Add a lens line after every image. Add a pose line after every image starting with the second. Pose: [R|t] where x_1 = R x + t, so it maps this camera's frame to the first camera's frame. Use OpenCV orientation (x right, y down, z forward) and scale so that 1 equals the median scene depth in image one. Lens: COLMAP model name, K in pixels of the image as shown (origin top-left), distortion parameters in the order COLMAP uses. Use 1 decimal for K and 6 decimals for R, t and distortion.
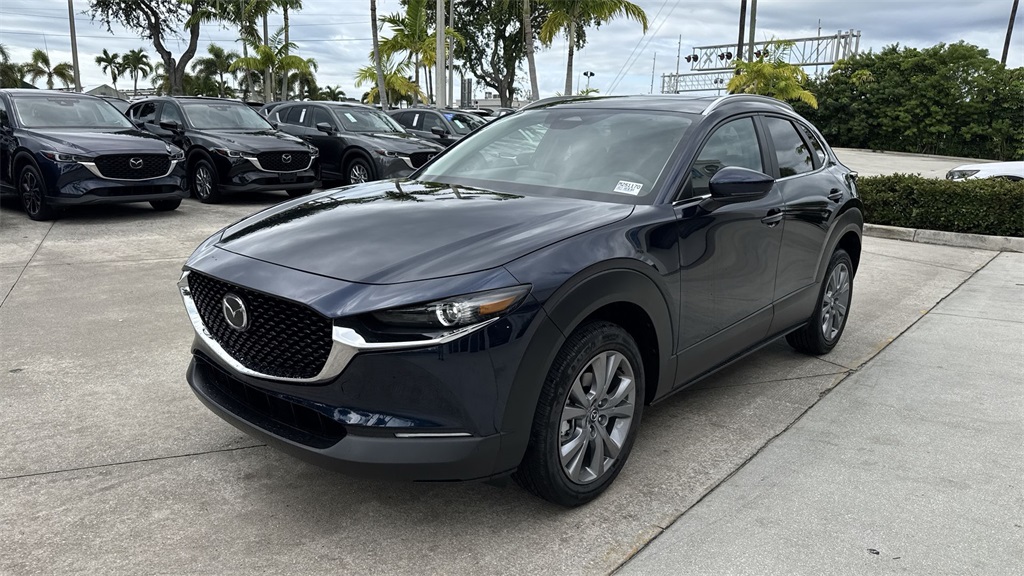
lens RADIAL K [[724.9, 0, 513.5], [0, 724.9, 294.7], [0, 0, 1]] dist [0.052711, -0.079107]
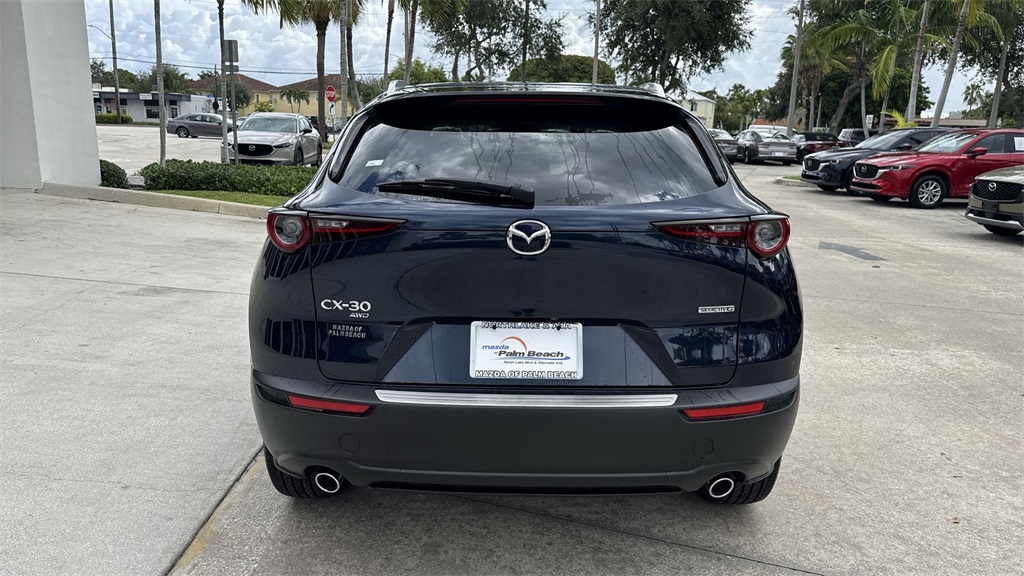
lens RADIAL K [[723.3, 0, 506.1], [0, 723.3, 287.3], [0, 0, 1]] dist [0.063487, -0.085145]
pose [[-0.766721, 0.085157, -0.636307, 0.098916], [-0.183350, 0.920834, 0.344163, -0.046166], [0.615241, 0.380544, -0.690409, 0.216848]]
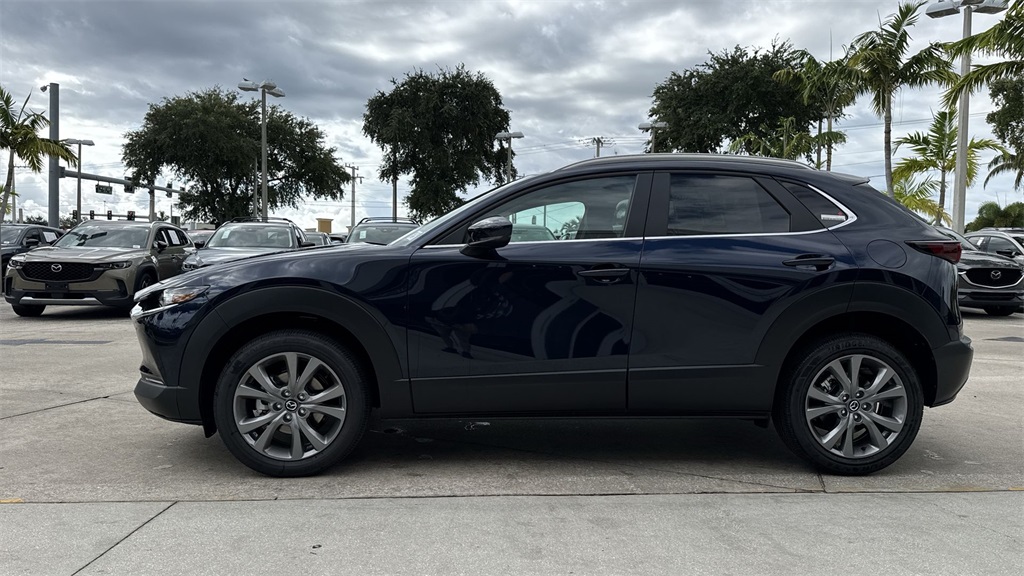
lens RADIAL K [[716.2, 0, 508.7], [0, 716.2, 300.3], [0, 0, 1]] dist [0.072142, -0.098858]
pose [[0.693241, 0.021947, -0.720371, 0.105639], [-0.150586, 0.981885, -0.115000, 0.006285], [0.704798, 0.188201, 0.683989, 0.031556]]
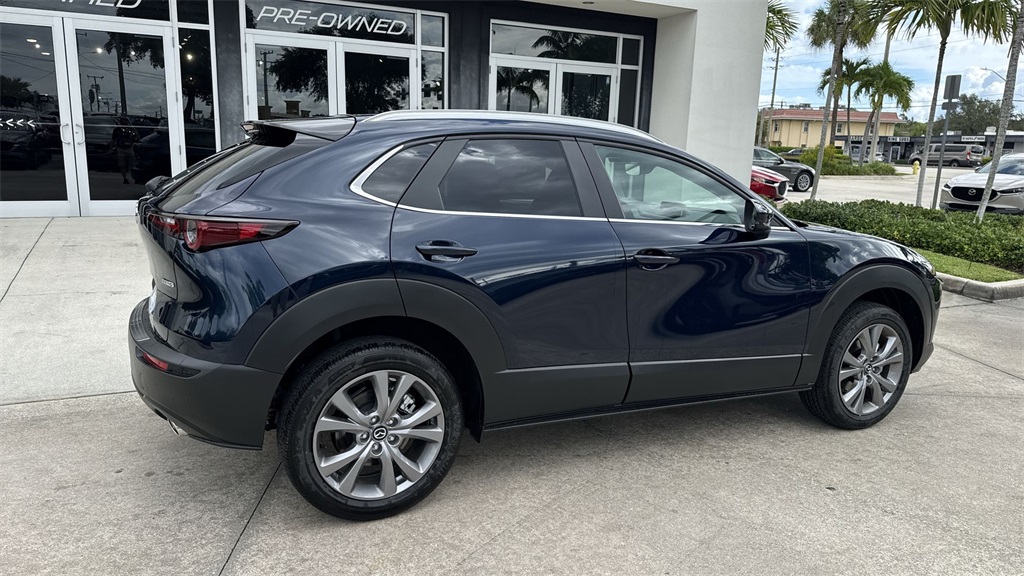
lens RADIAL K [[716.2, 0, 508.7], [0, 716.2, 300.3], [0, 0, 1]] dist [0.072142, -0.098858]
pose [[-0.912080, -0.142434, 0.384476, -0.022005], [0.026864, 0.914946, 0.402681, -0.056115], [-0.409130, 0.377606, -0.830678, 0.237982]]
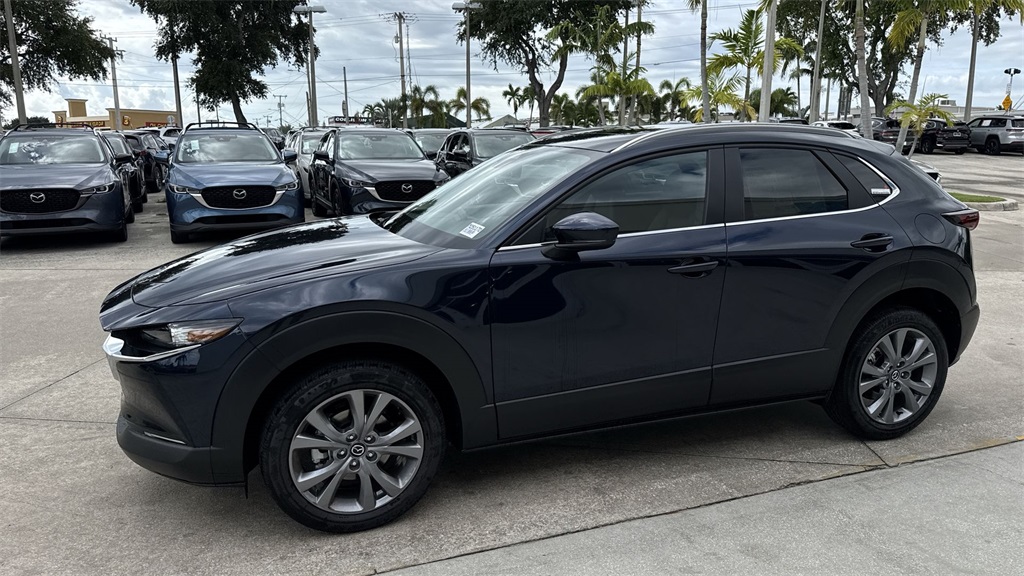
lens RADIAL K [[713.4, 0, 513.3], [0, 713.4, 303.0], [0, 0, 1]] dist [0.091653, -0.127384]
pose [[0.868393, 0.080990, -0.489219, 0.066036], [-0.084728, 0.996298, 0.014539, -0.006400], [0.488585, 0.028825, 0.872040, 0.017139]]
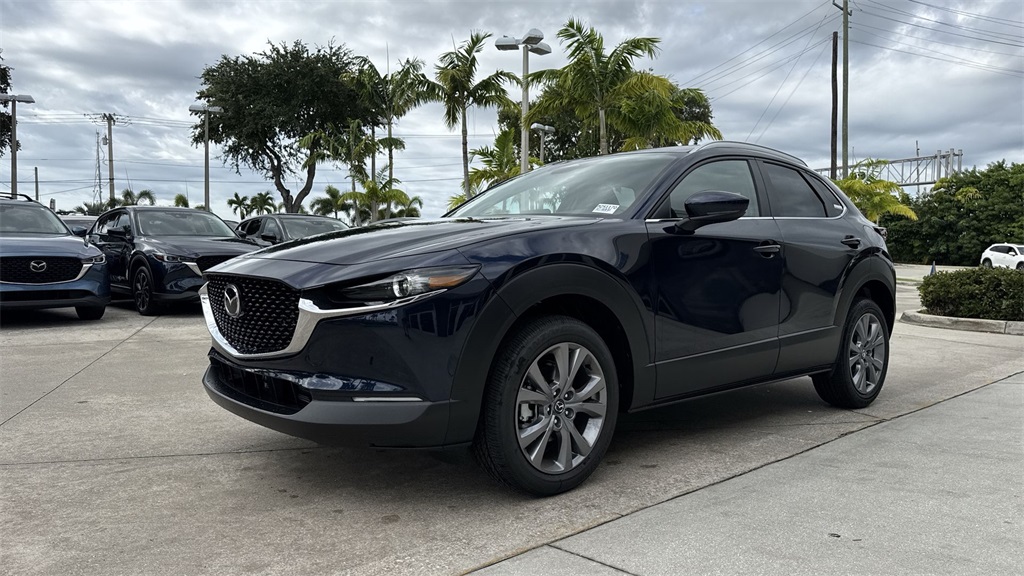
lens RADIAL K [[723.3, 0, 506.1], [0, 723.3, 287.3], [0, 0, 1]] dist [0.063487, -0.085145]
pose [[0.989660, -0.013275, -0.142815, 0.015514], [-0.013636, 0.982490, -0.185818, 0.016064], [0.142781, 0.185844, 0.972150, -0.003980]]
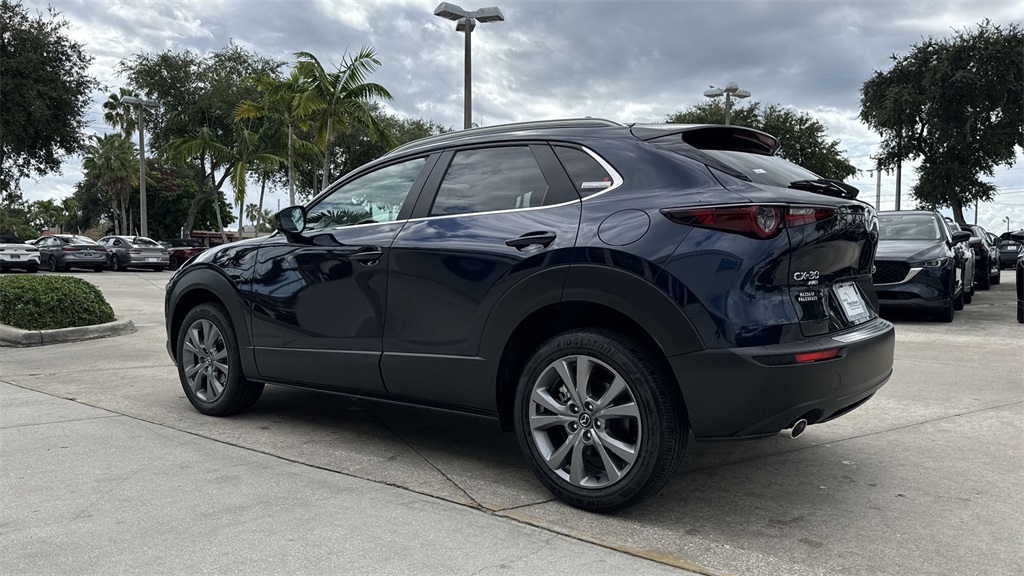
lens RADIAL K [[723.0, 0, 507.7], [0, 723.0, 288.4], [0, 0, 1]] dist [0.065750, -0.093101]
pose [[0.037021, 0.011965, -0.999243, 0.148904], [-0.217312, 0.976095, 0.003637, -0.012139], [0.975400, 0.217013, 0.038736, 0.130228]]
